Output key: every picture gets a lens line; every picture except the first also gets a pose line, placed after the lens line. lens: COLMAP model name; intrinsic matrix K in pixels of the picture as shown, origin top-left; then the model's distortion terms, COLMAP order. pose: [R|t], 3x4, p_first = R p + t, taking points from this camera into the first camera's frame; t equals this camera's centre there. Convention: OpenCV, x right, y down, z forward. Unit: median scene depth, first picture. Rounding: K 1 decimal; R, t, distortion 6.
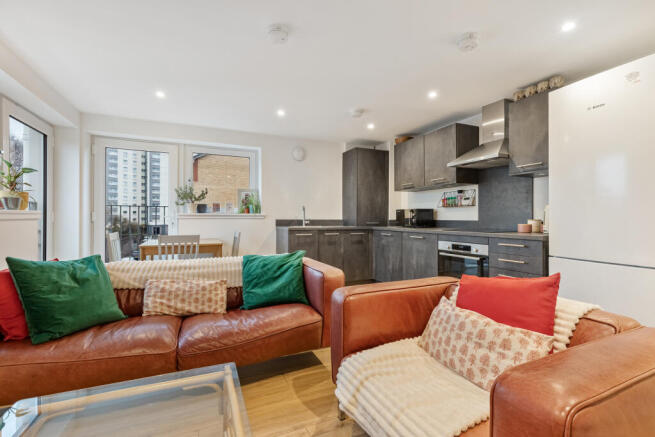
lens RADIAL K [[295.0, 0, 327.5], [0, 295.0, 218.5], [0, 0, 1]] dist [0.002326, 0.000242]
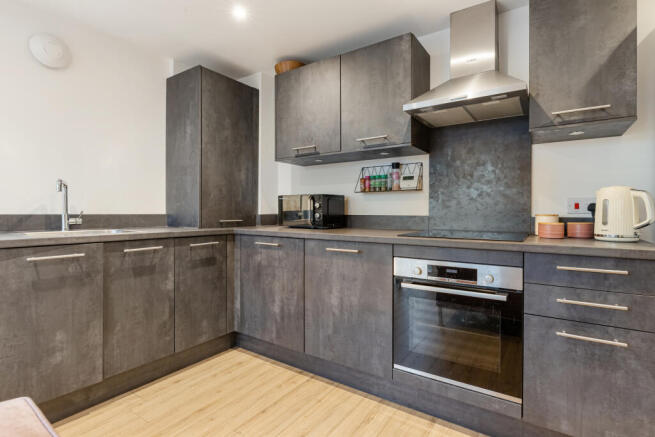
lens RADIAL K [[331.0, 0, 318.1], [0, 331.0, 212.7], [0, 0, 1]] dist [0.000378, 0.000107]
pose [[0.866476, -0.000683, 0.499218, -0.005876], [-0.000841, 0.999996, 0.002827, -0.000609], [-0.499218, -0.002870, 0.866472, 0.474784]]
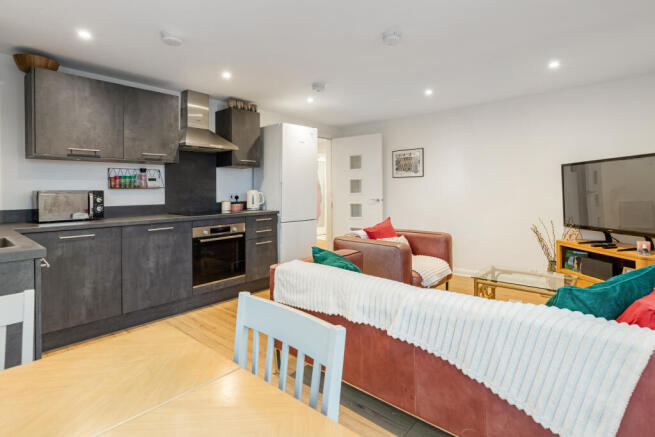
lens RADIAL K [[321.0, 0, 345.9], [0, 321.0, 192.4], [0, 0, 1]] dist [0.000759, 0.000066]
pose [[-0.429753, -0.003793, 0.902939, -0.562118], [0.010750, 0.999899, 0.009316, -0.029145], [-0.902882, 0.013710, -0.429669, 0.806840]]
